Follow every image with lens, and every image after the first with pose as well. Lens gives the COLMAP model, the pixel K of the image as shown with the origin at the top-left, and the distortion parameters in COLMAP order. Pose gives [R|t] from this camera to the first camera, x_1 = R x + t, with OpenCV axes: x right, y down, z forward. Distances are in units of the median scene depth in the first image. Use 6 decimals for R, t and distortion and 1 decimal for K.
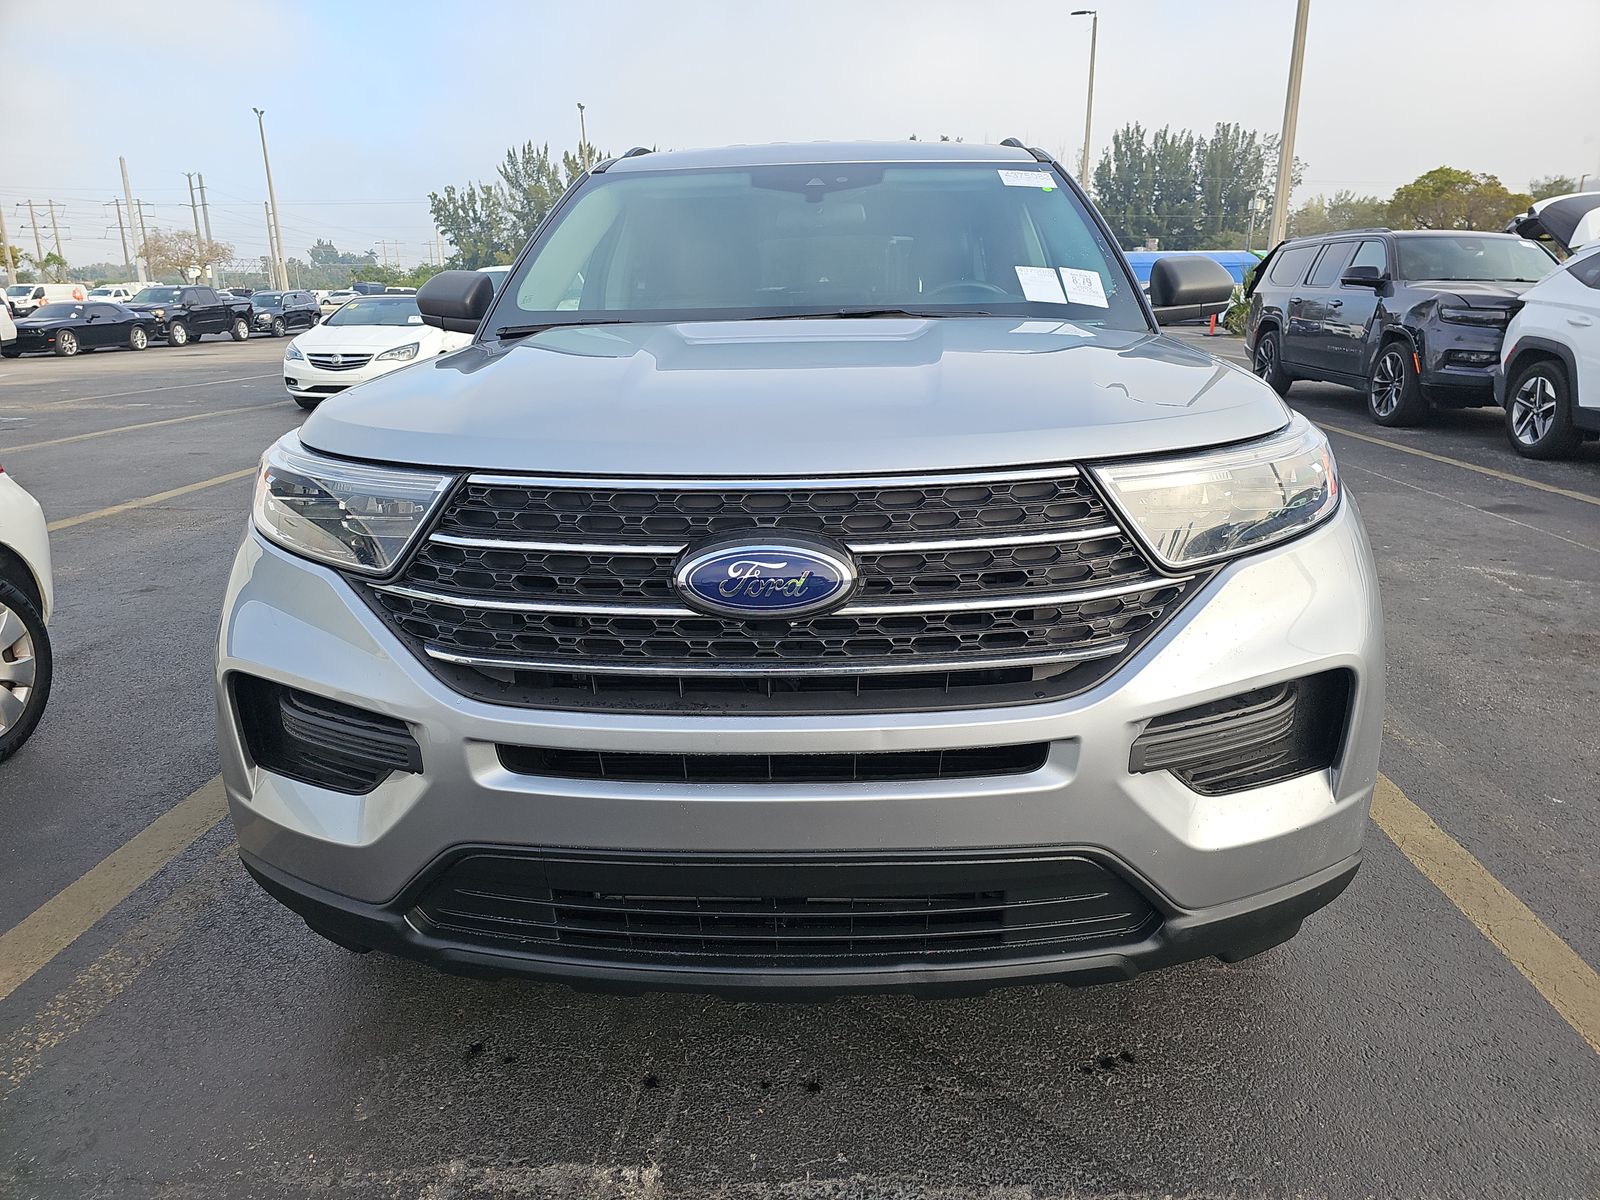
lens RADIAL K [[1116.6, 0, 804.7], [0, 1116.6, 598.8], [0, 0, 1]] dist [0.026560, -0.006386]
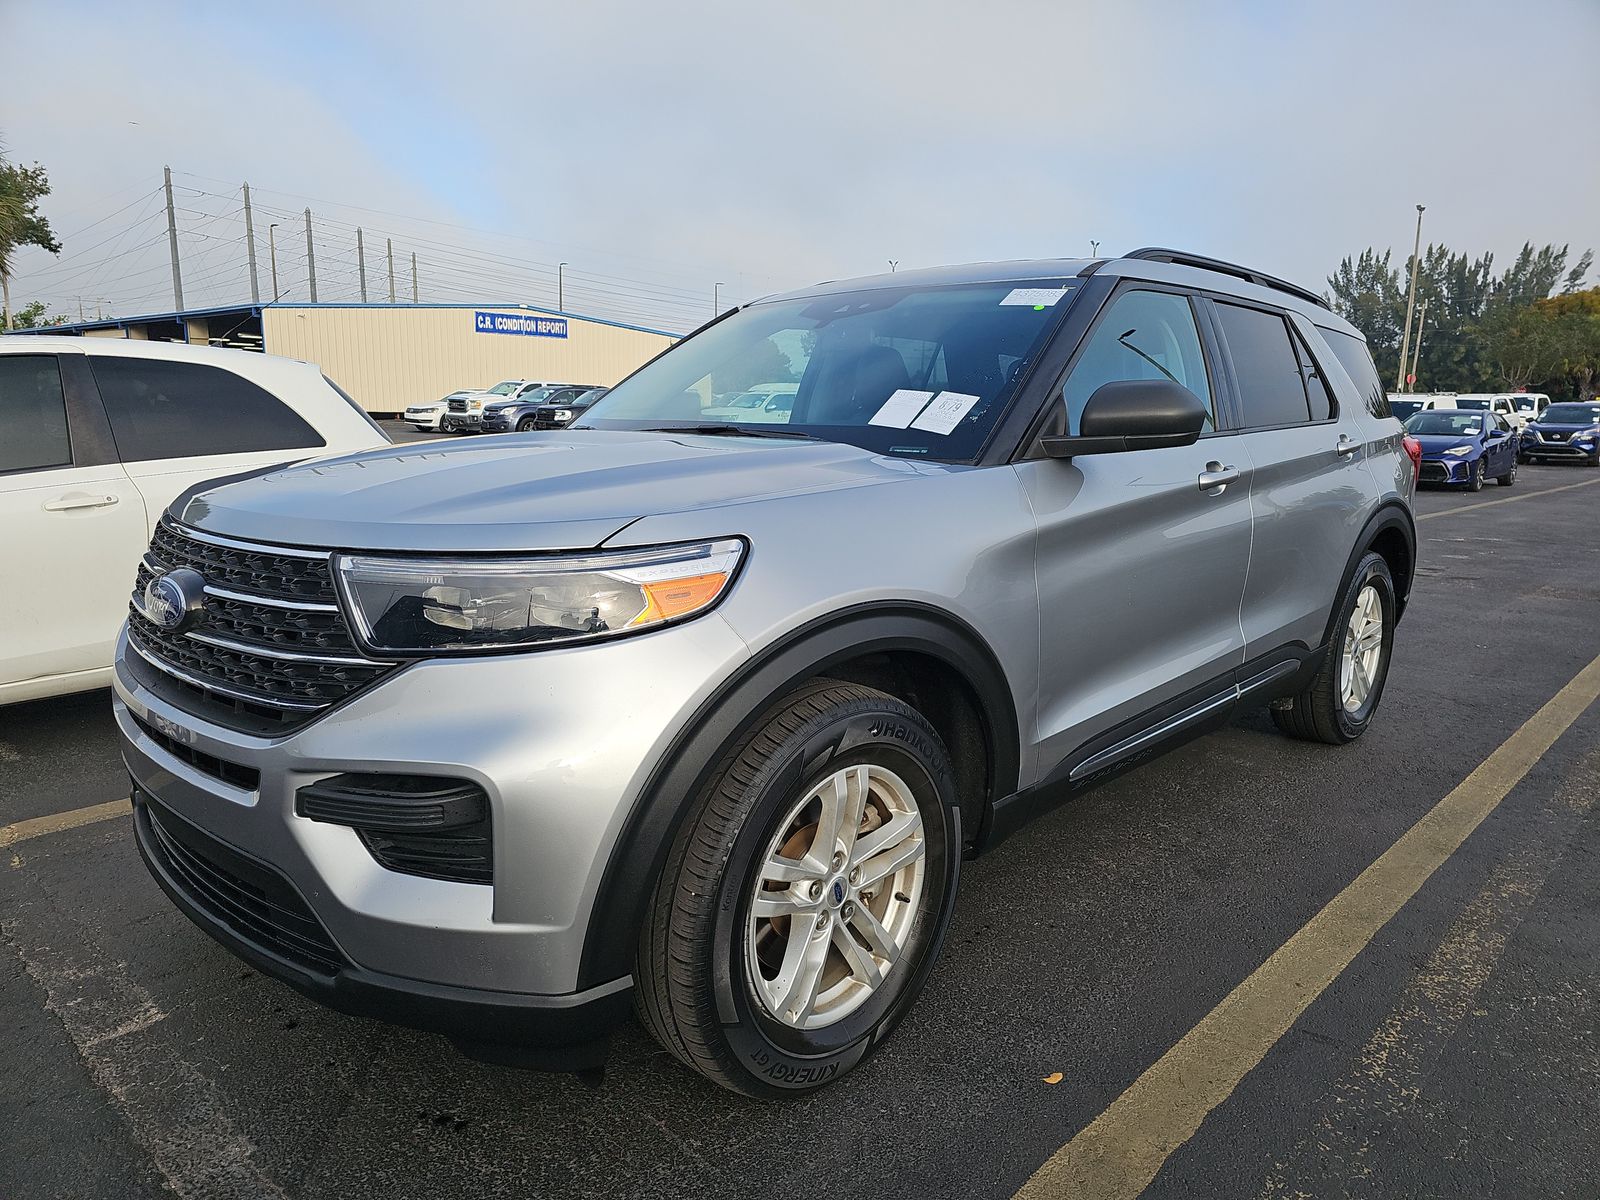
lens RADIAL K [[1116.6, 0, 804.7], [0, 1116.6, 598.8], [0, 0, 1]] dist [0.026560, -0.006386]
pose [[0.727607, 0.139554, -0.671649, 0.774688], [-0.200622, 0.979571, -0.013803, -0.083781], [0.656002, 0.144791, 0.740741, 0.239732]]
